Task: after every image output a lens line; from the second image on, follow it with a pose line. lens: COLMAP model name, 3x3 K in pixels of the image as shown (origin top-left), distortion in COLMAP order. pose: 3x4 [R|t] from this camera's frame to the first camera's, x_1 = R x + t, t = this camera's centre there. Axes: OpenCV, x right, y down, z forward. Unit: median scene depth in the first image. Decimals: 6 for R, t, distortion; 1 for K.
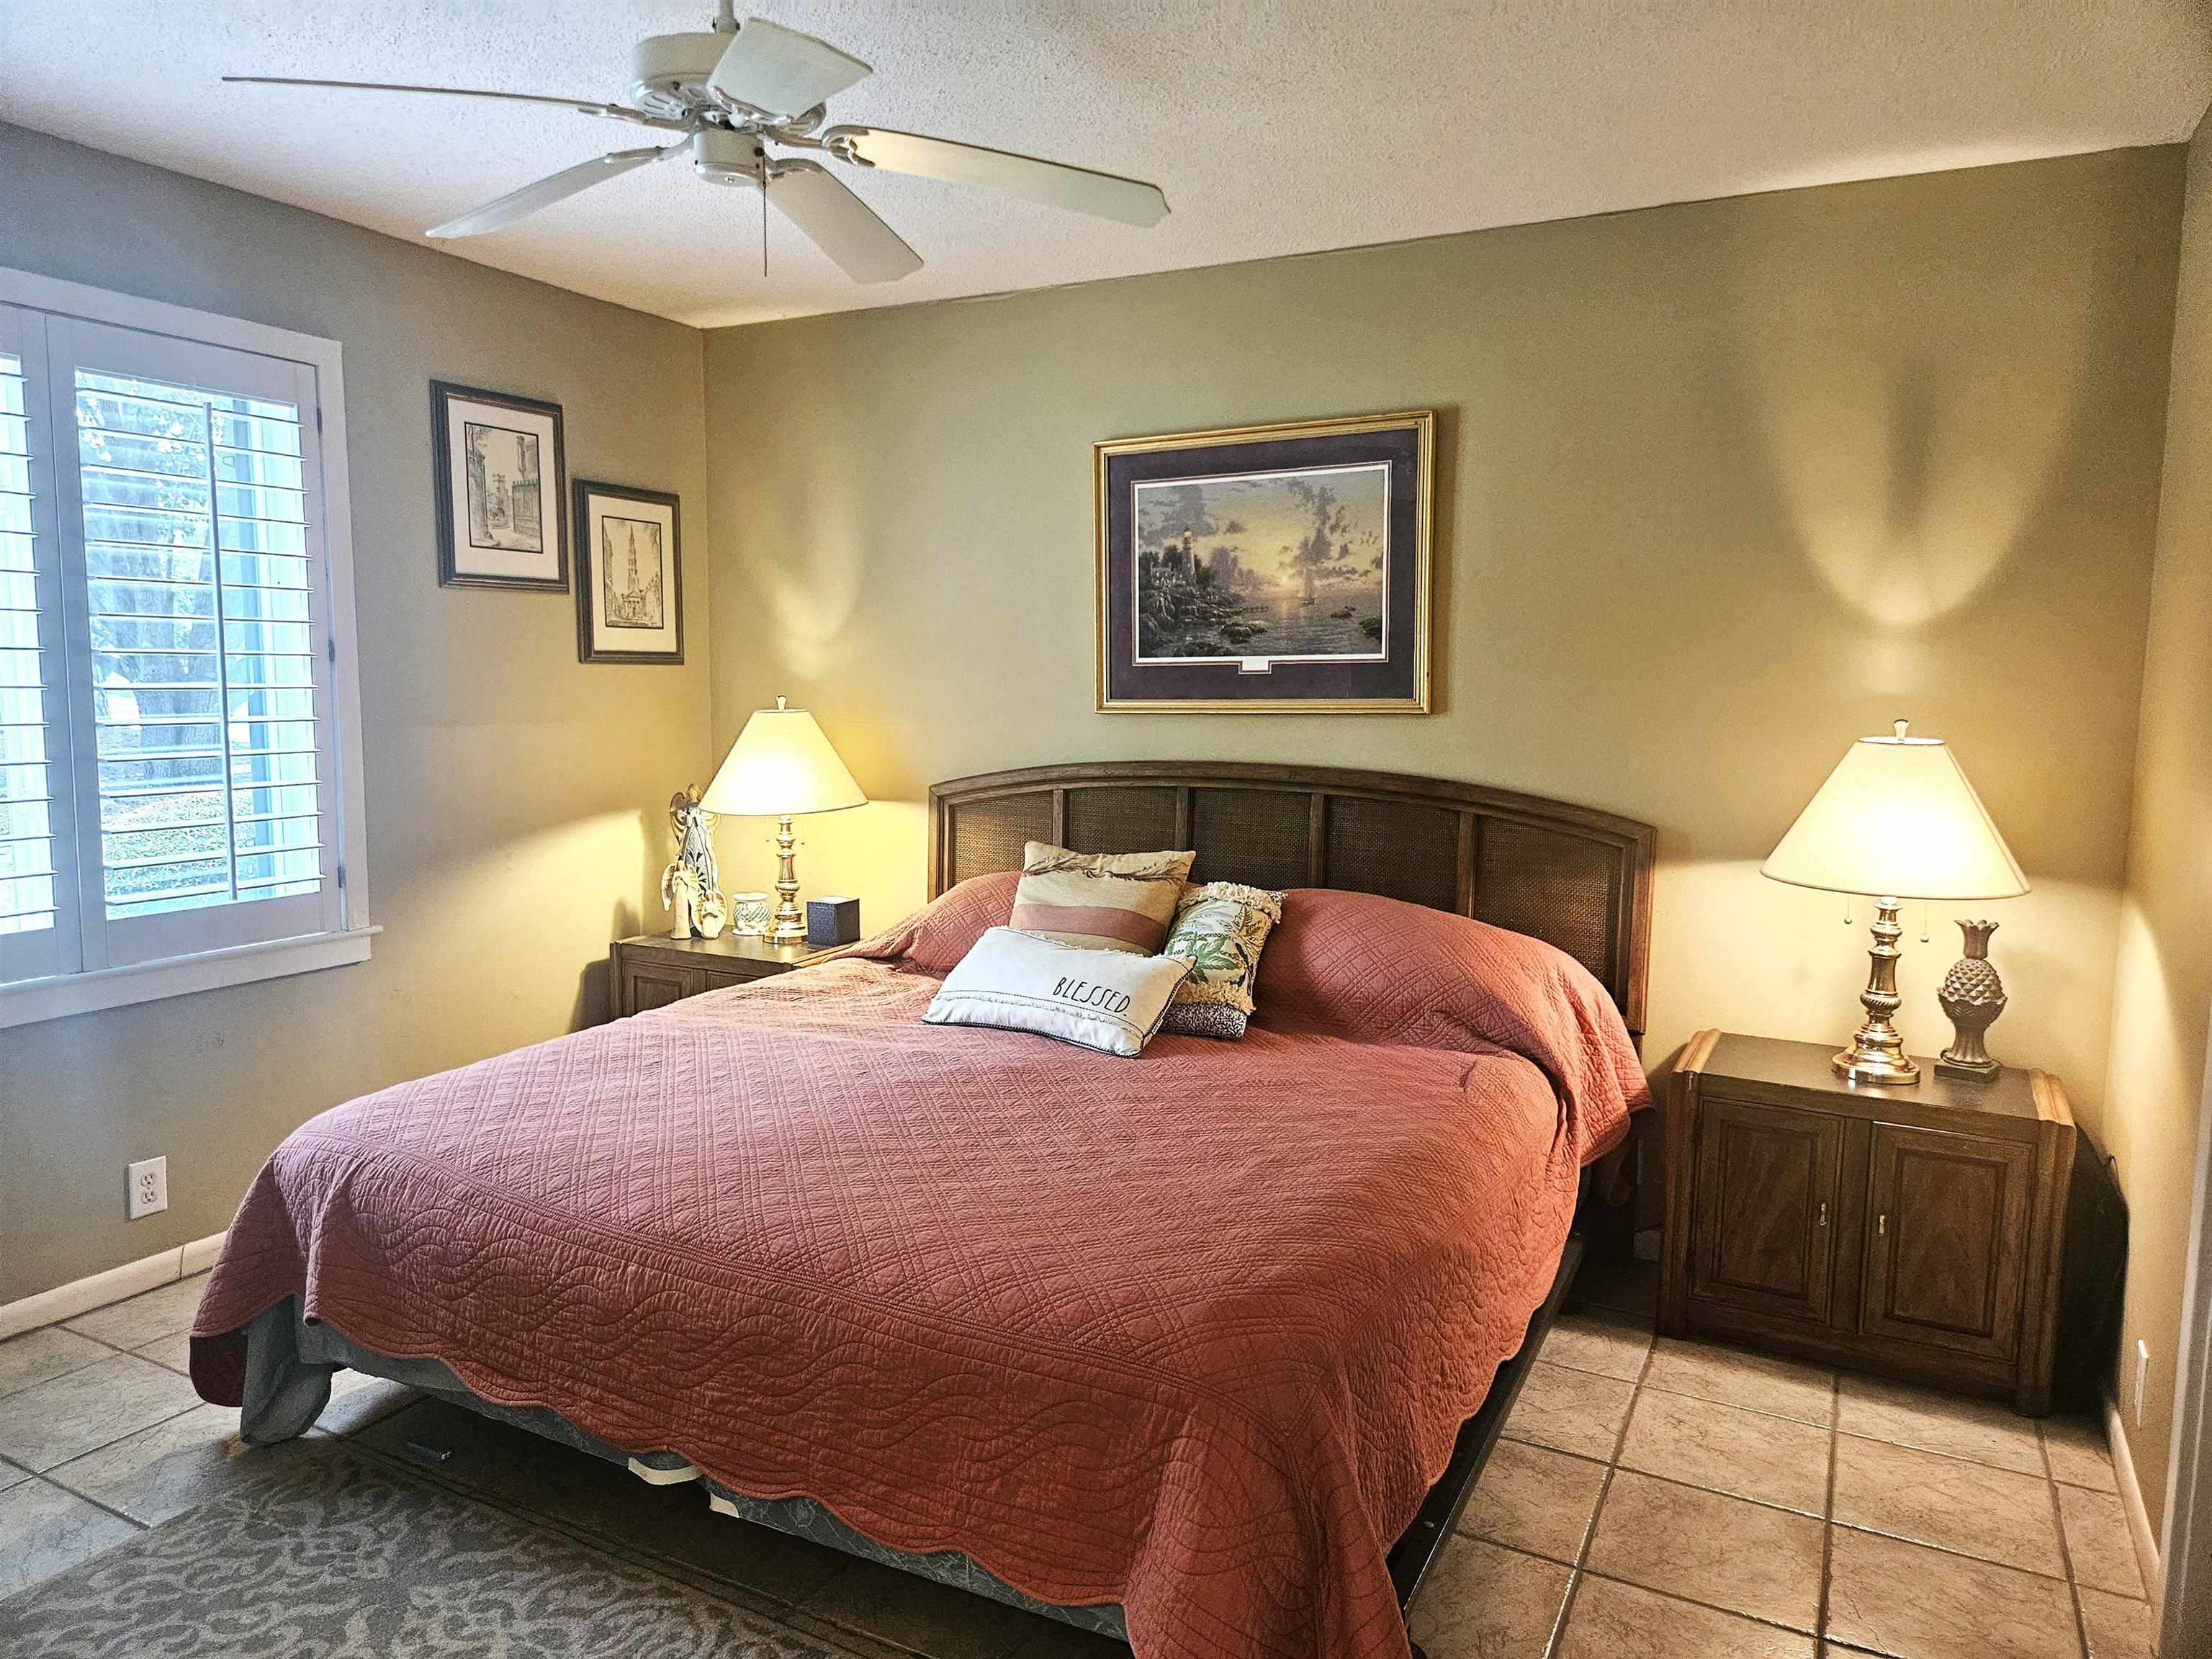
lens RADIAL K [[1423.5, 0, 1102.2], [0, 1423.5, 866.7], [0, 0, 1]] dist [-0.000641, -0.003281]
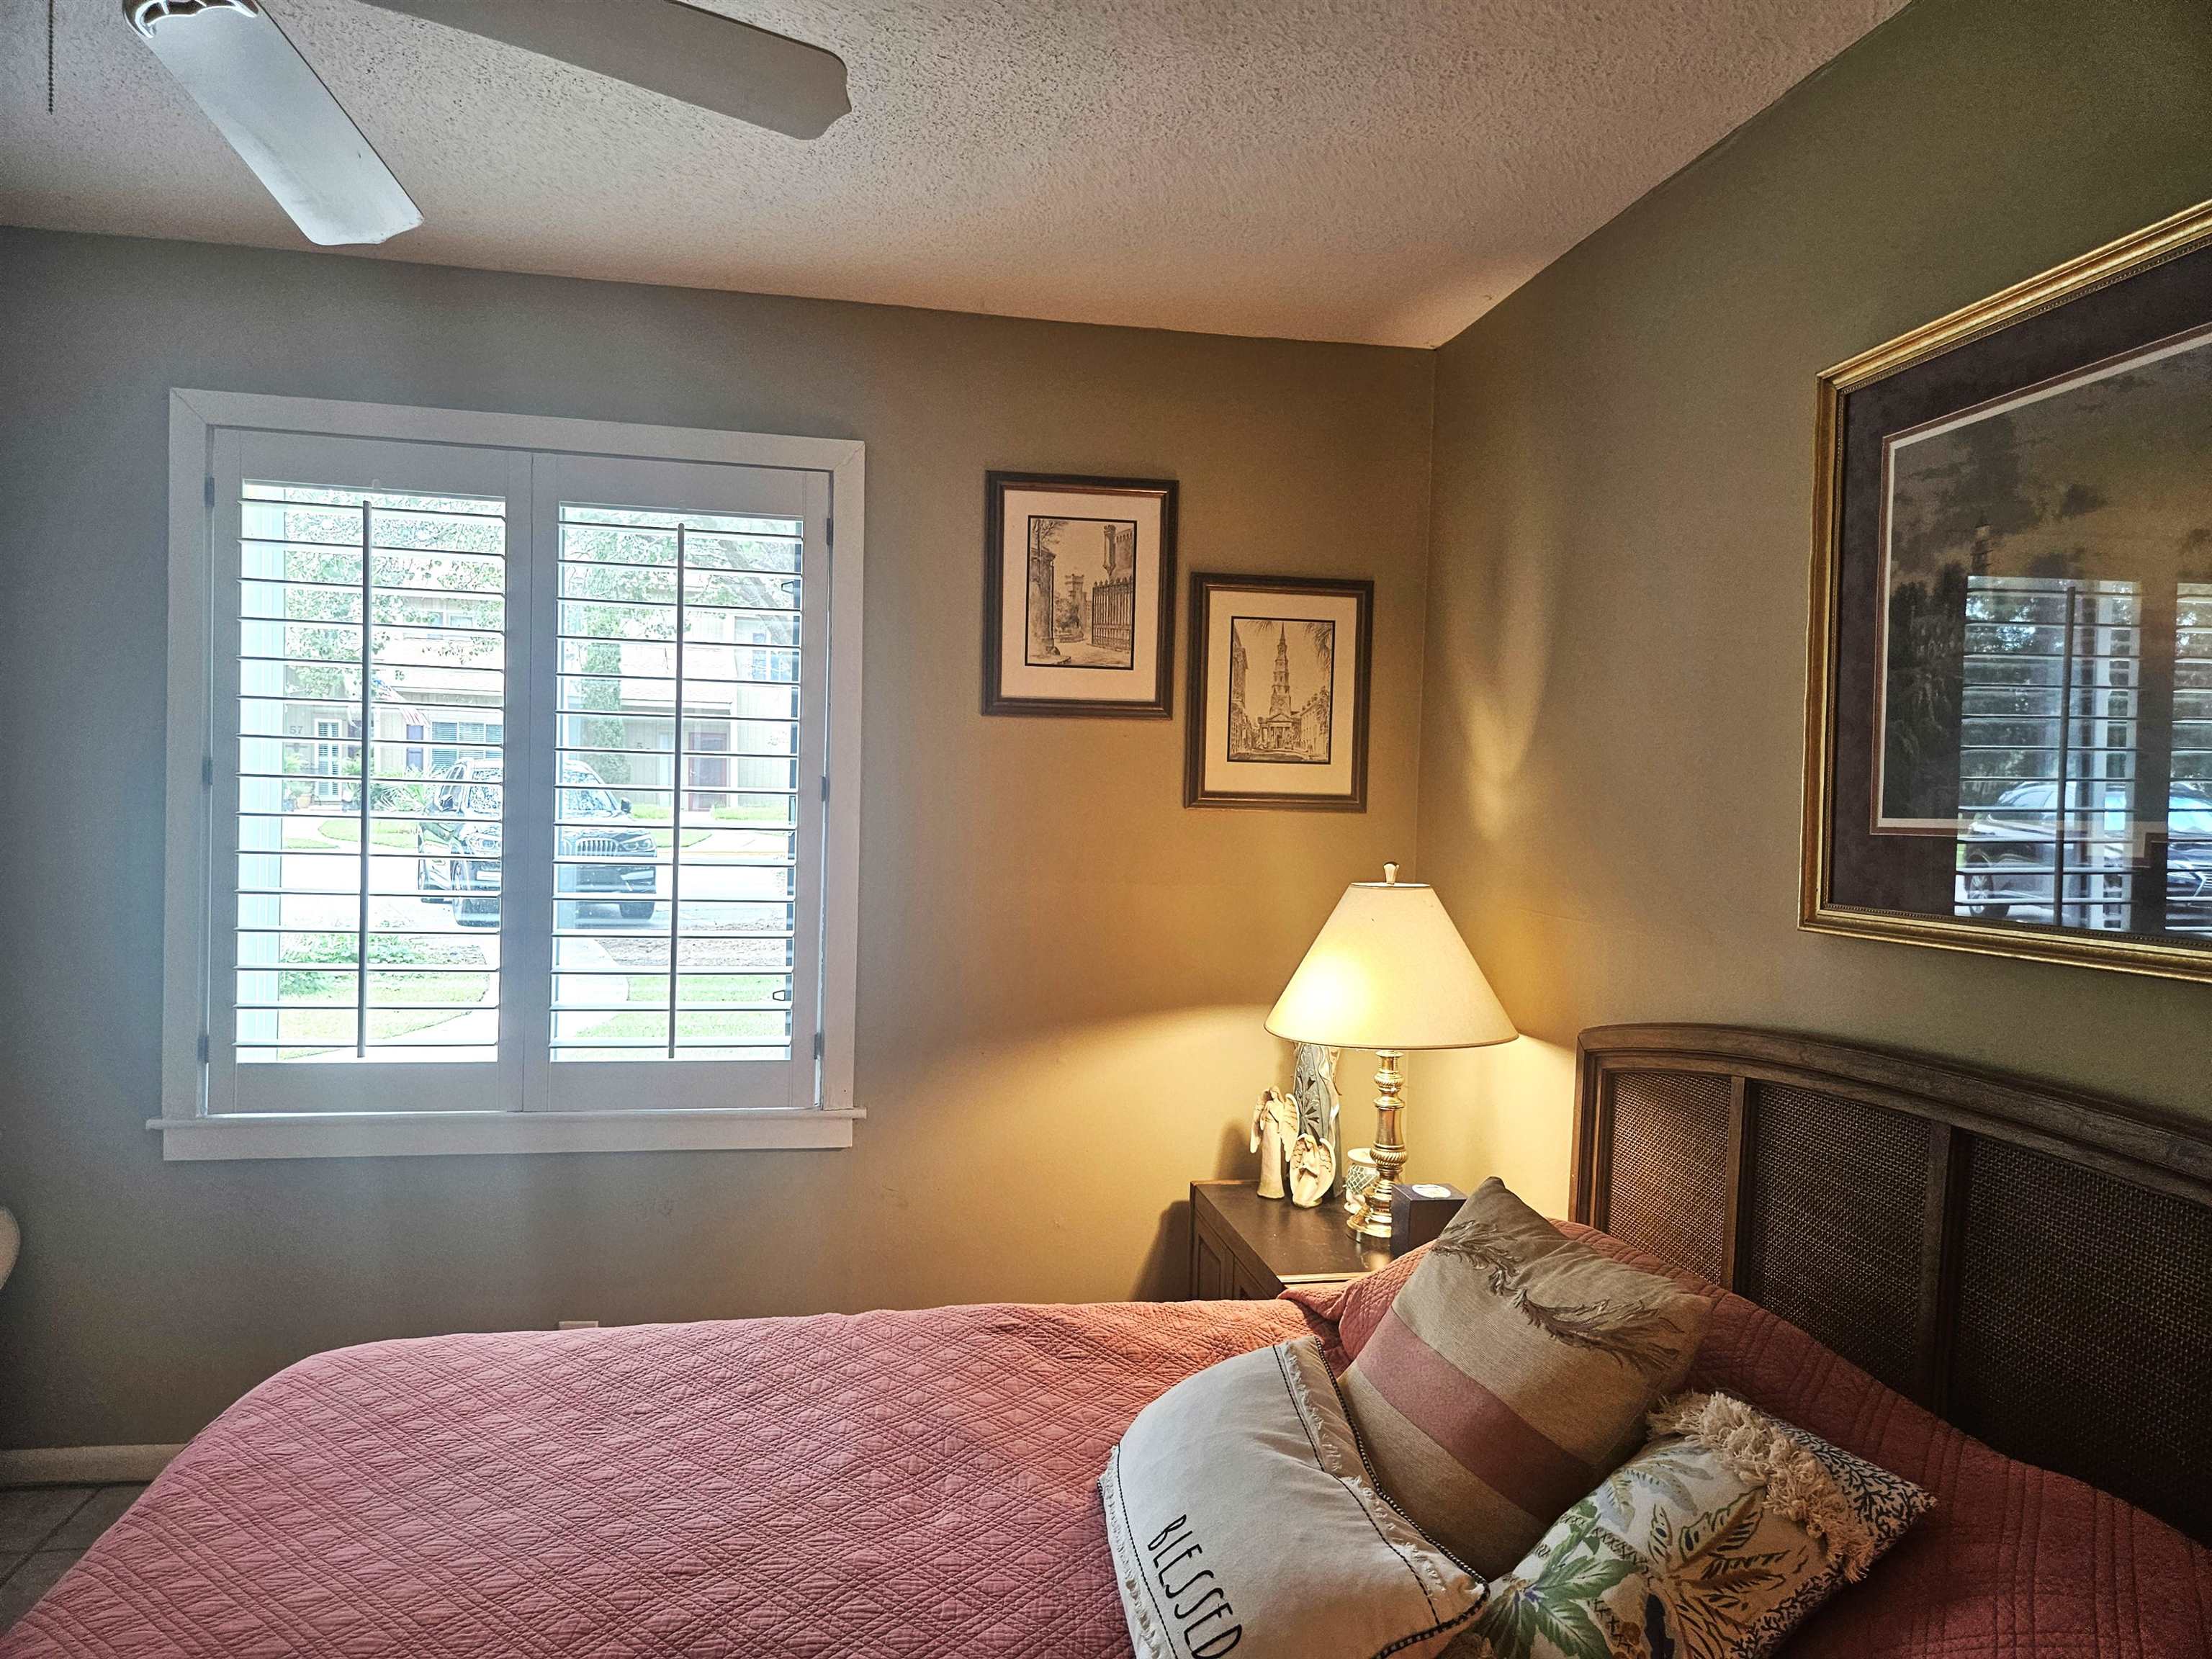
lens RADIAL K [[1469.8, 0, 1090.6], [0, 1469.8, 843.7], [0, 0, 1]] dist [0.081415, -0.075359]
pose [[0.606157, 0.036784, -0.794494, 0.253731], [-0.128999, 0.990250, -0.052572, -0.081964], [0.784814, 0.134356, 0.604992, 0.521898]]
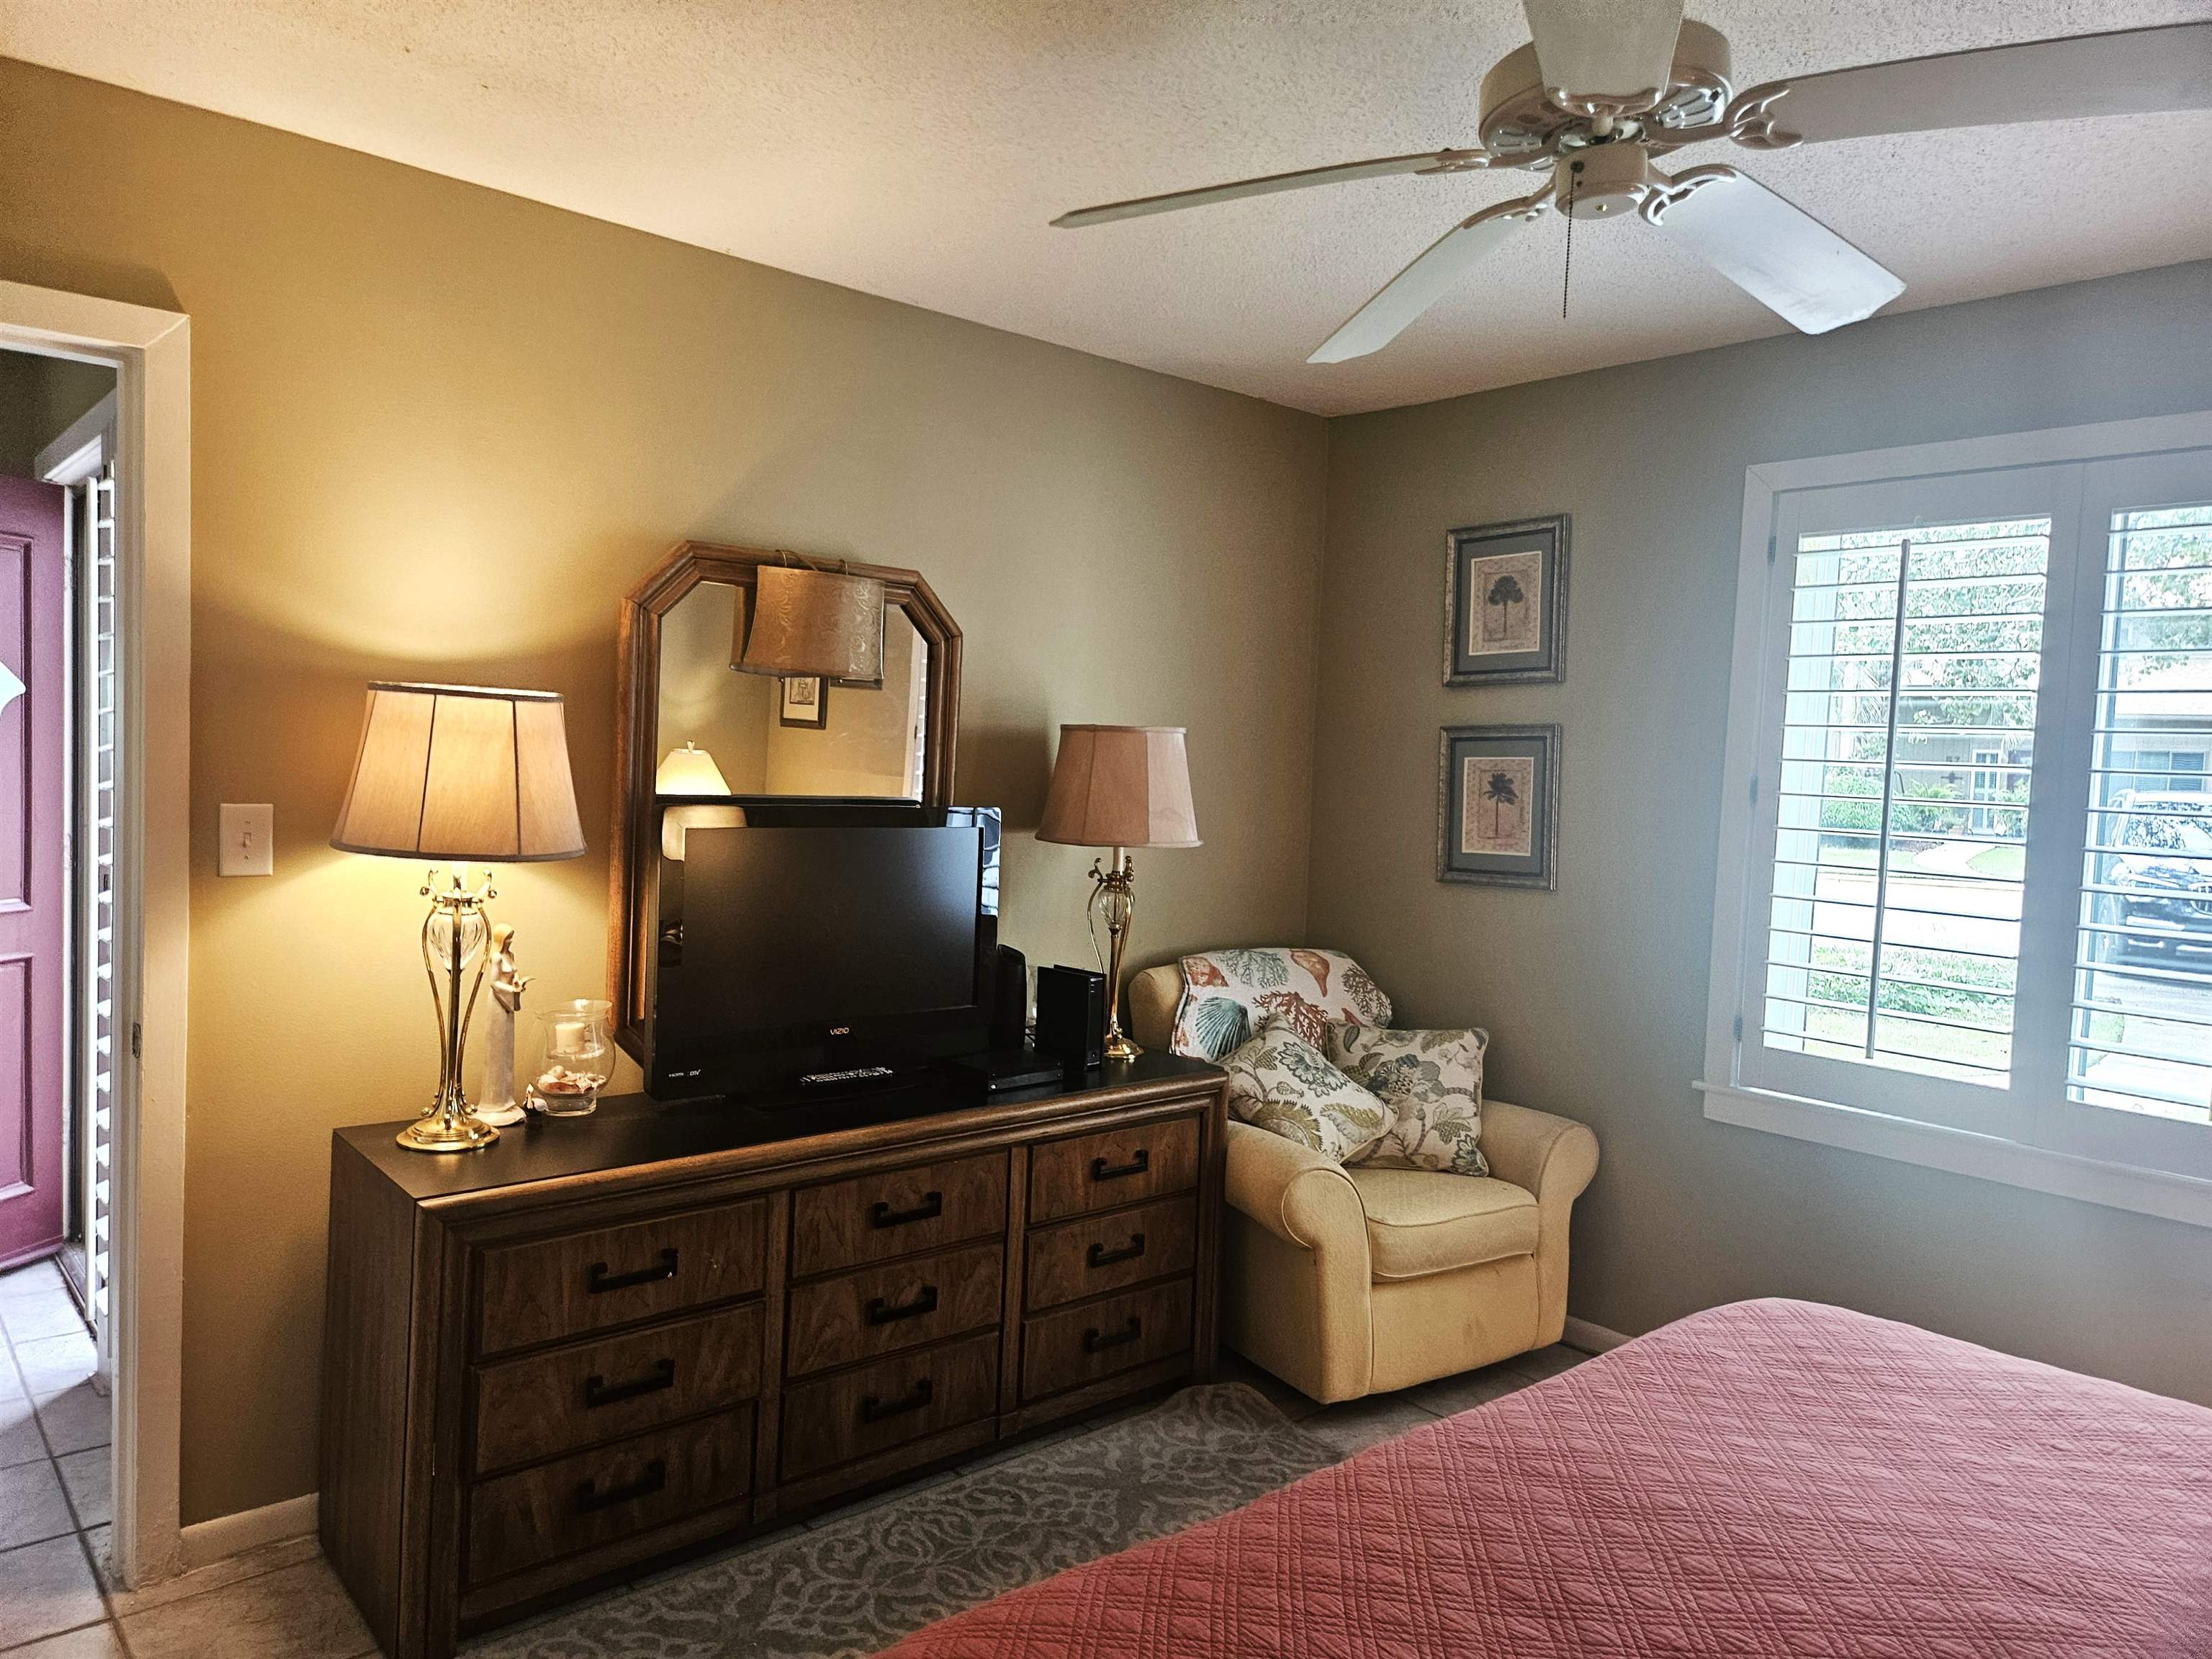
lens RADIAL K [[1469.8, 0, 1090.6], [0, 1469.8, 843.7], [0, 0, 1]] dist [0.081415, -0.075359]
pose [[-0.355675, 0.026908, -0.934222, 0.335984], [-0.172291, 0.980566, 0.093837, -0.084600], [0.918592, 0.194334, -0.344126, 0.572755]]
